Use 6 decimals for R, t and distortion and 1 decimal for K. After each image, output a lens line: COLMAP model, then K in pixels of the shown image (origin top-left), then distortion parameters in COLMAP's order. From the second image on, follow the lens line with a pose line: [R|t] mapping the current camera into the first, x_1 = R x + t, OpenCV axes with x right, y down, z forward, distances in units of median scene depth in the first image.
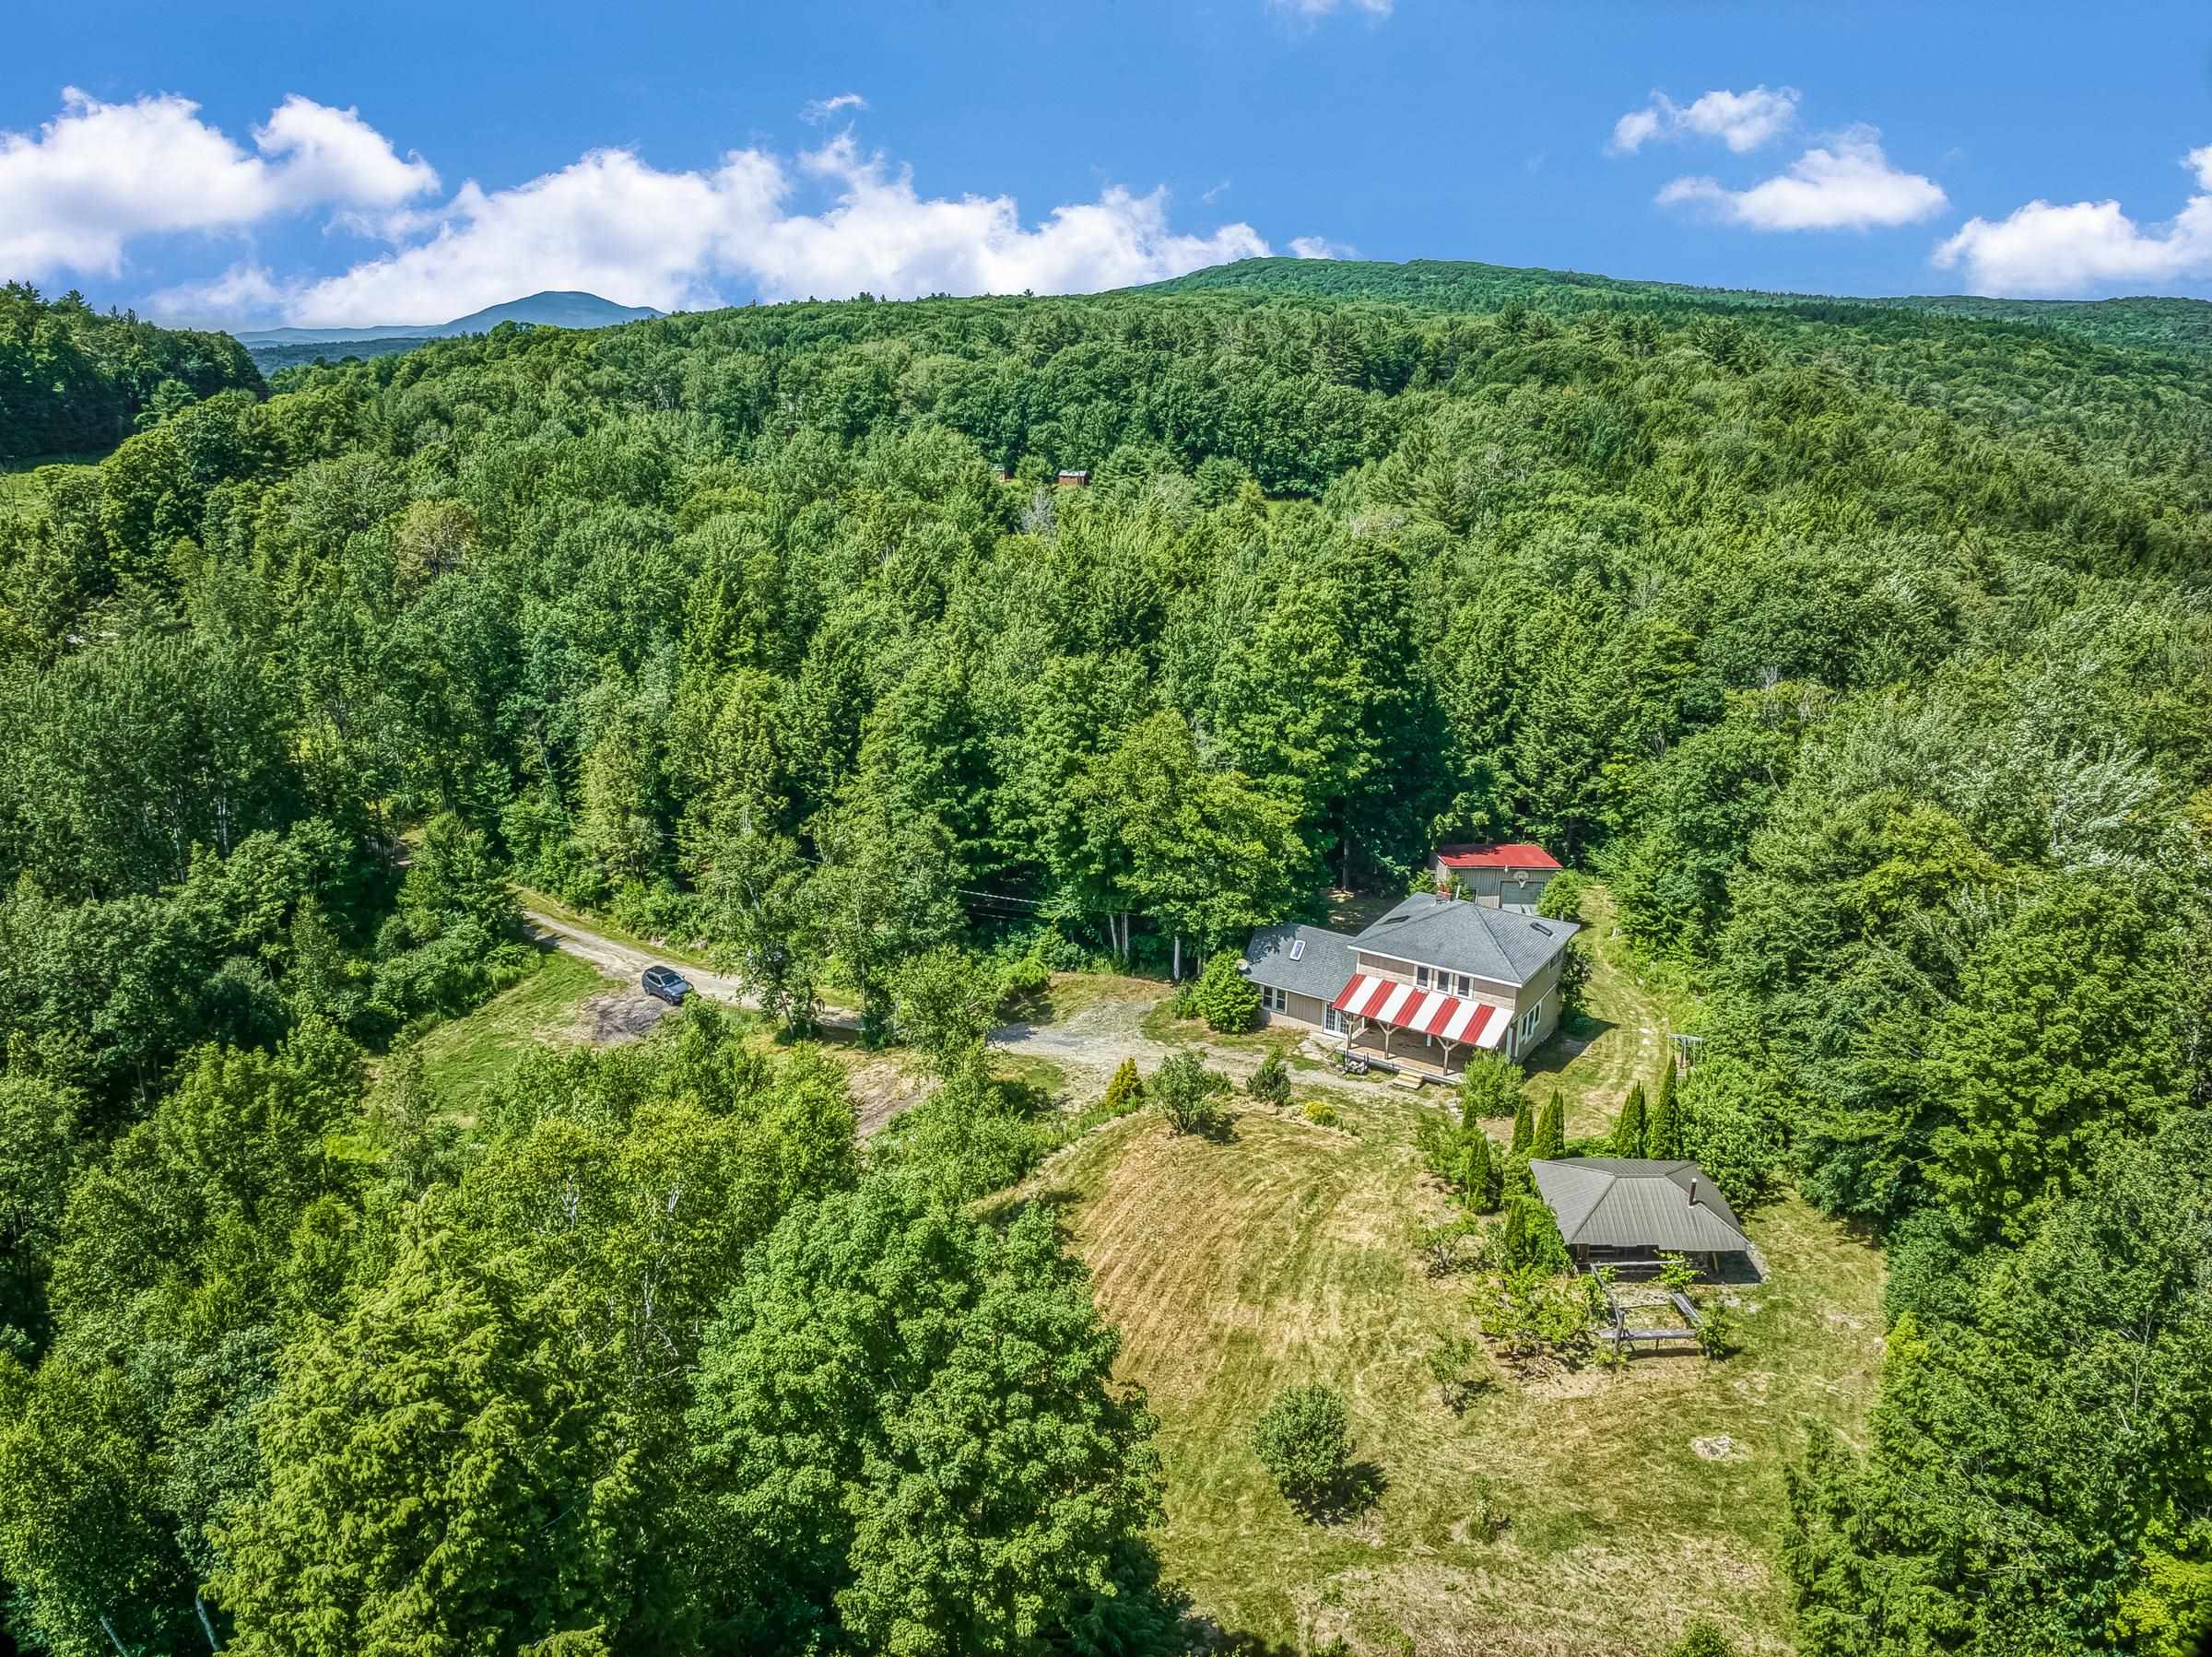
lens RADIAL K [[1559.2, 0, 1141.7], [0, 1559.2, 833.9], [0, 0, 1]] dist [-0.102410, -0.007967]
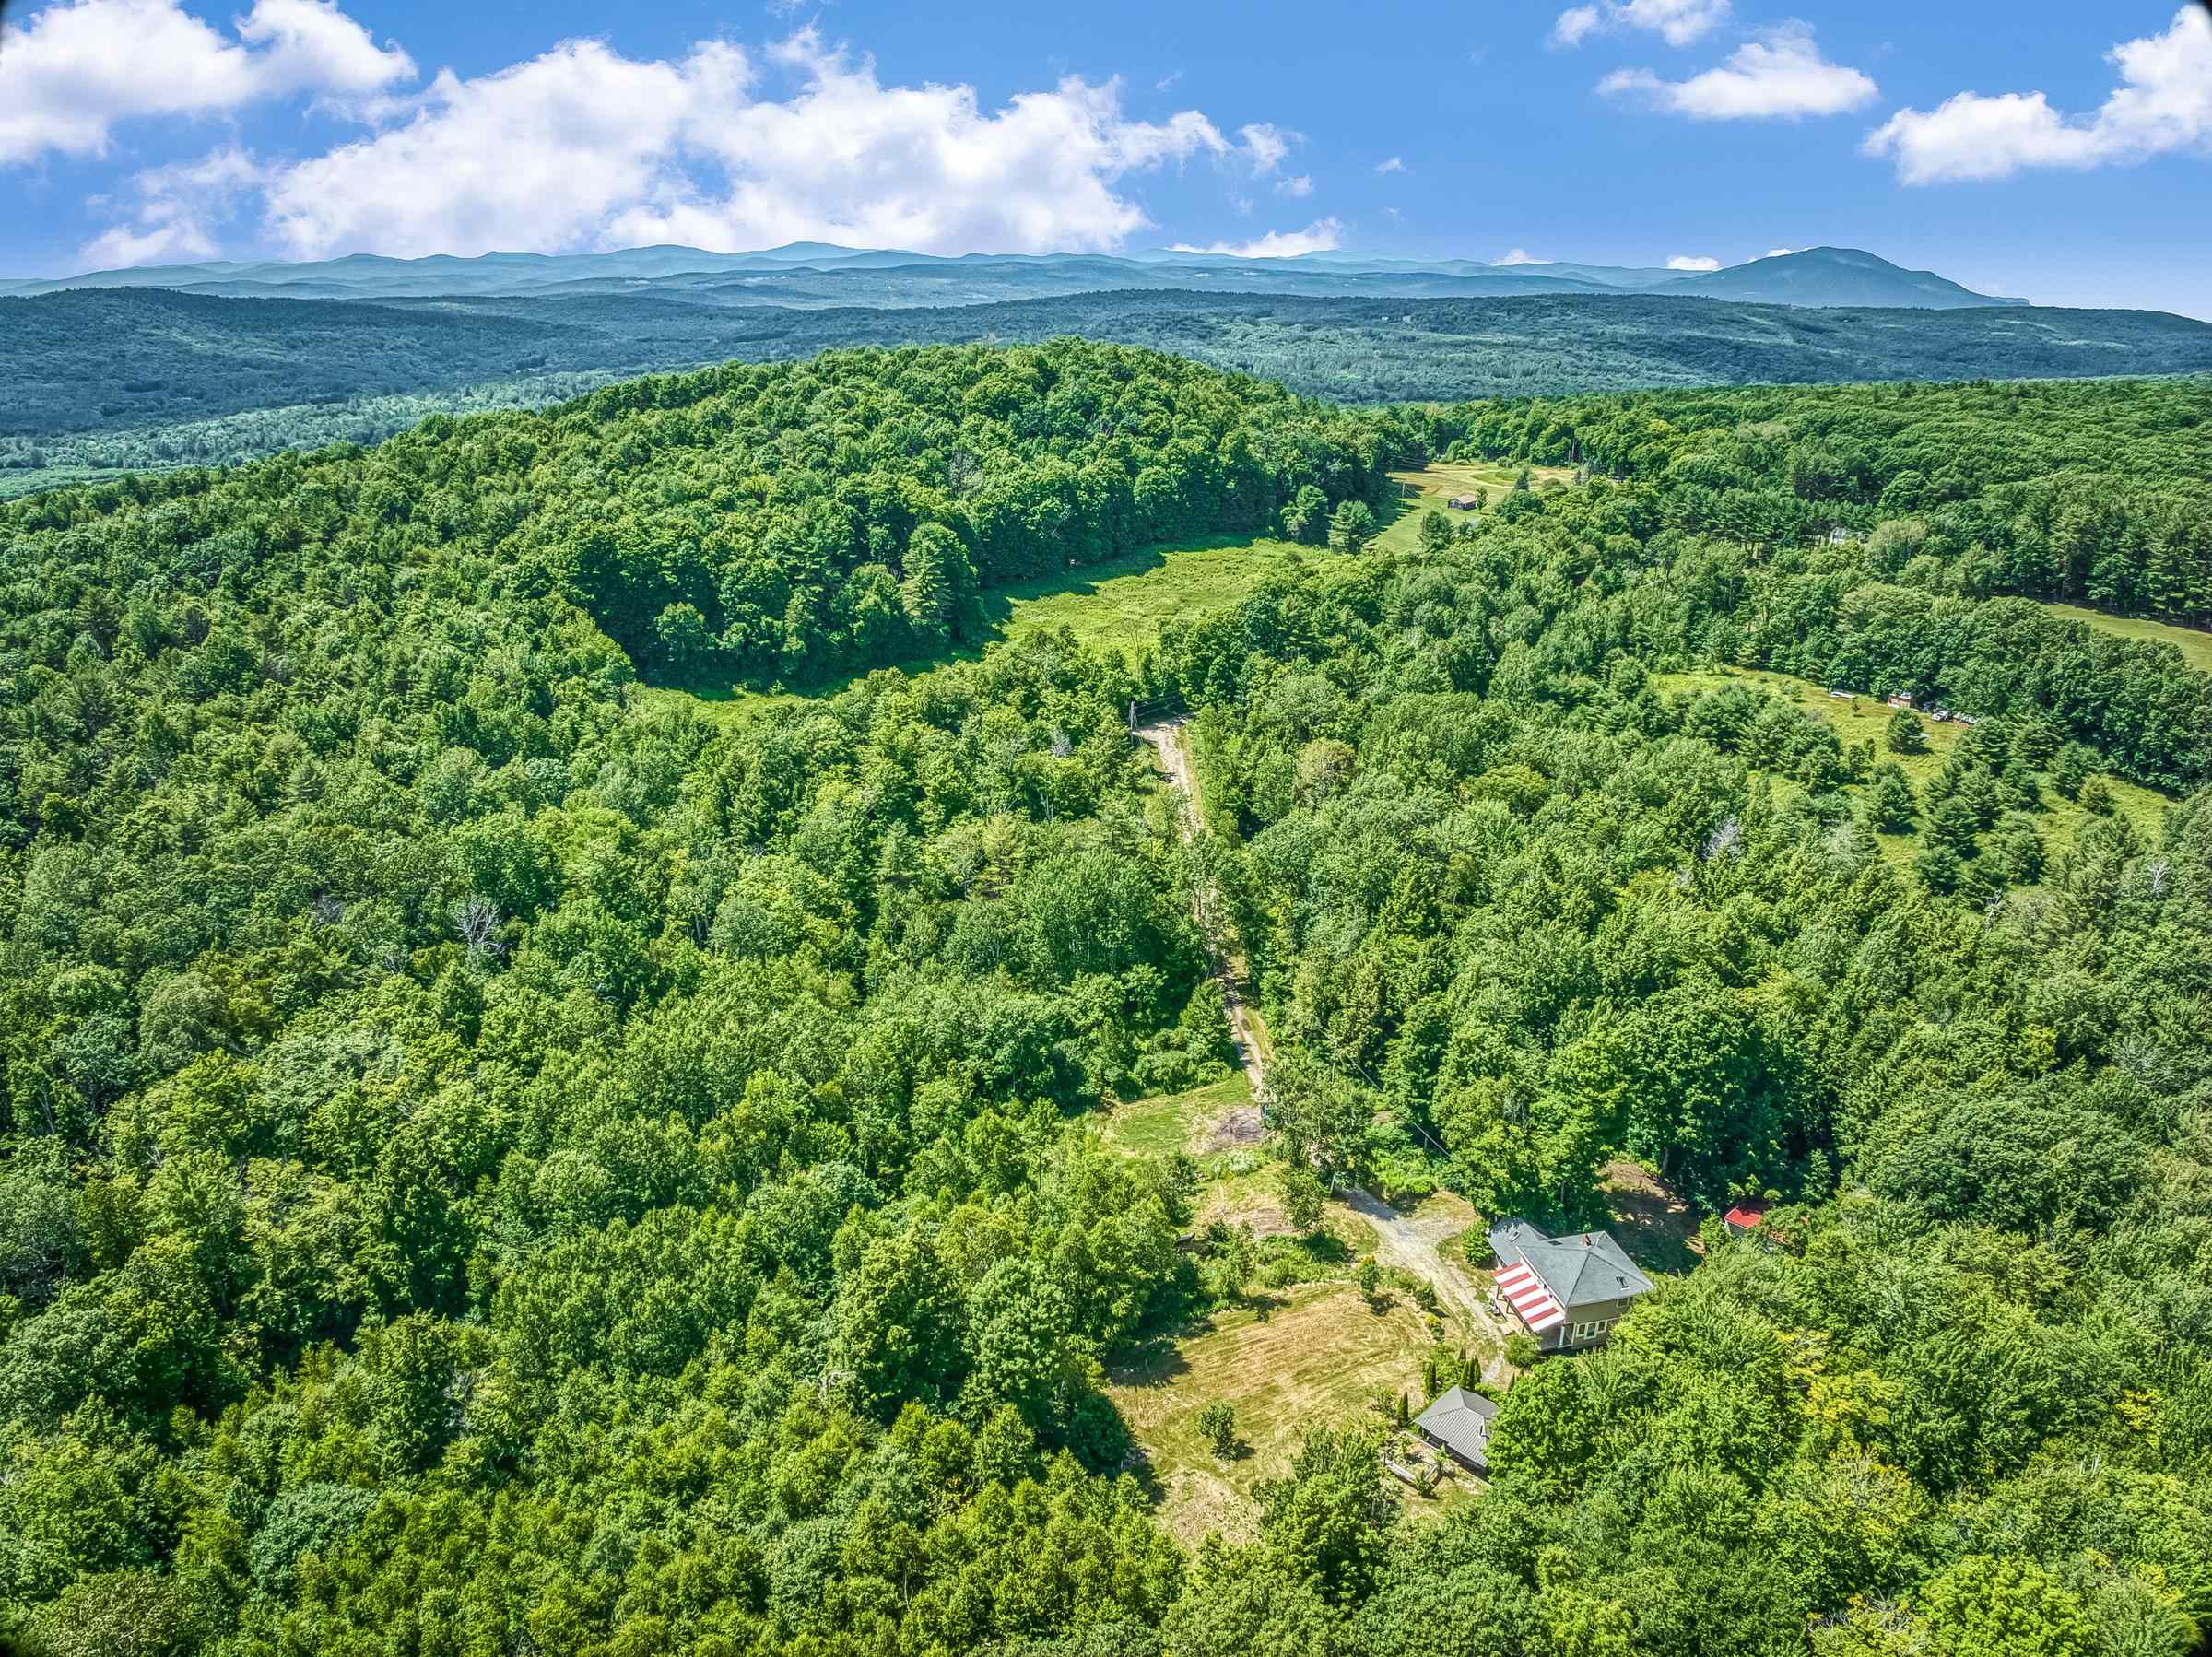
lens RADIAL K [[1559.2, 0, 1141.7], [0, 1559.2, 833.9], [0, 0, 1]] dist [-0.102410, -0.007967]
pose [[0.736417, 0.247125, -0.629777, 0.225925], [-0.237357, 0.966100, 0.101550, -0.128730], [0.633523, 0.074699, 0.770110, -0.186462]]
